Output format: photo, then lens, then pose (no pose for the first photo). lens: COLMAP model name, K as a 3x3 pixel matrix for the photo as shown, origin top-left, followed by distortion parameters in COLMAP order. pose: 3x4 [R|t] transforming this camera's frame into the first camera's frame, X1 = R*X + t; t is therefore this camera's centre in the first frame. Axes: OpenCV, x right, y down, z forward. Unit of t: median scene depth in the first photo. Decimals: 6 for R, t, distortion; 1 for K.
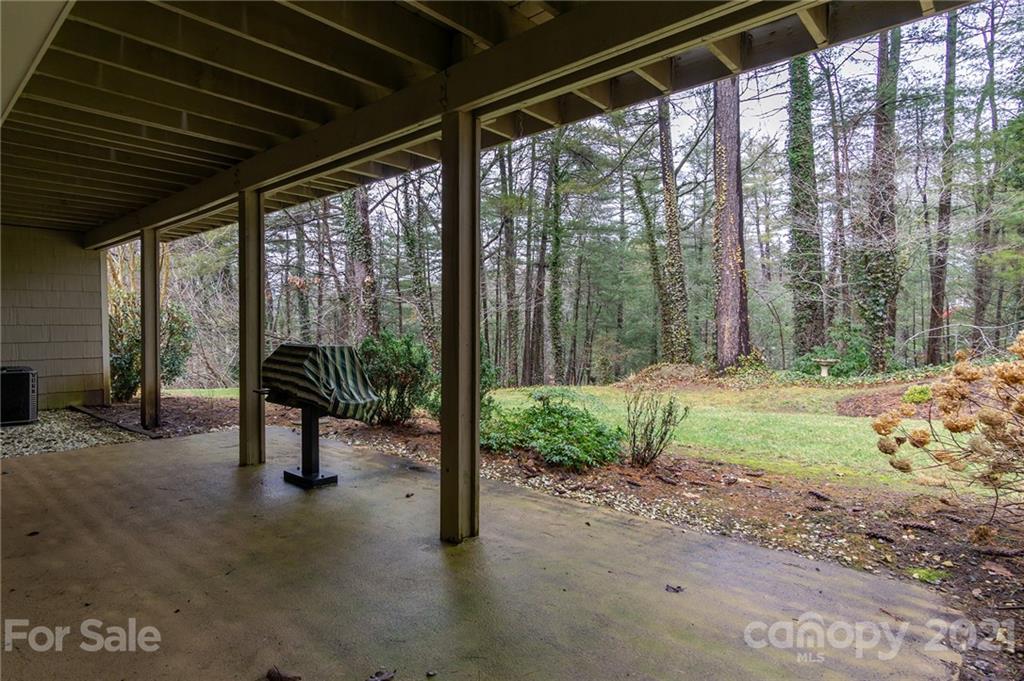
lens RADIAL K [[538.9, 0, 513.4], [0, 538.9, 337.4], [0, 0, 1]] dist [0.000514, 0.004077]
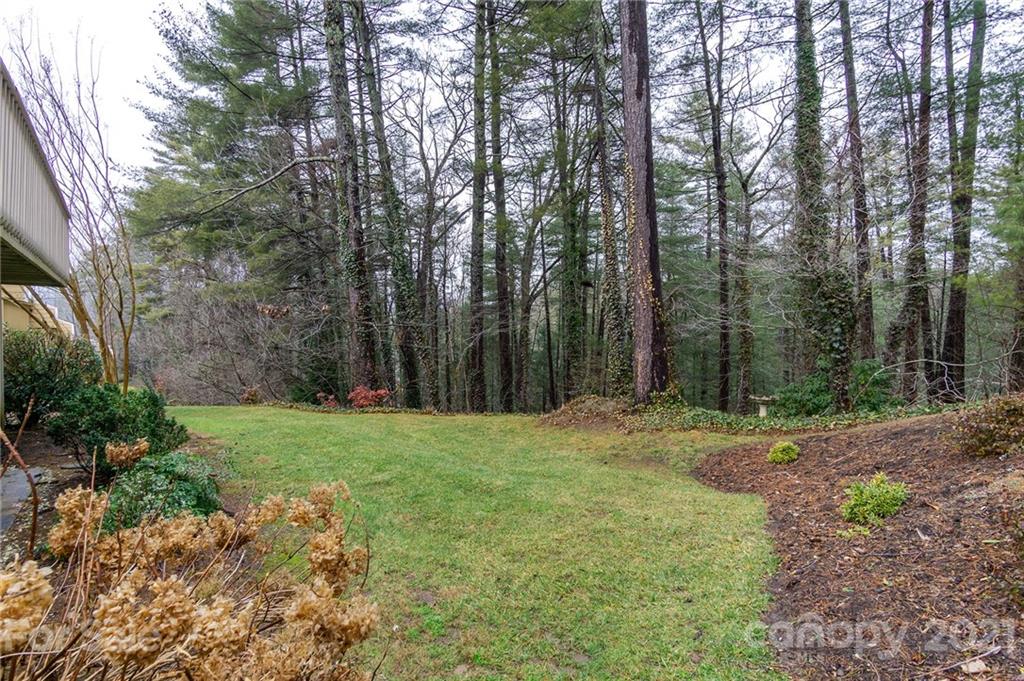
lens RADIAL K [[538.9, 0, 512.2], [0, 538.9, 338.9], [0, 0, 1]] dist [0.000514, 0.004077]
pose [[0.979207, 0.001189, -0.202861, 0.349048], [-0.004621, 0.999854, -0.016449, -0.037626], [0.202812, 0.017045, 0.979069, 0.049349]]
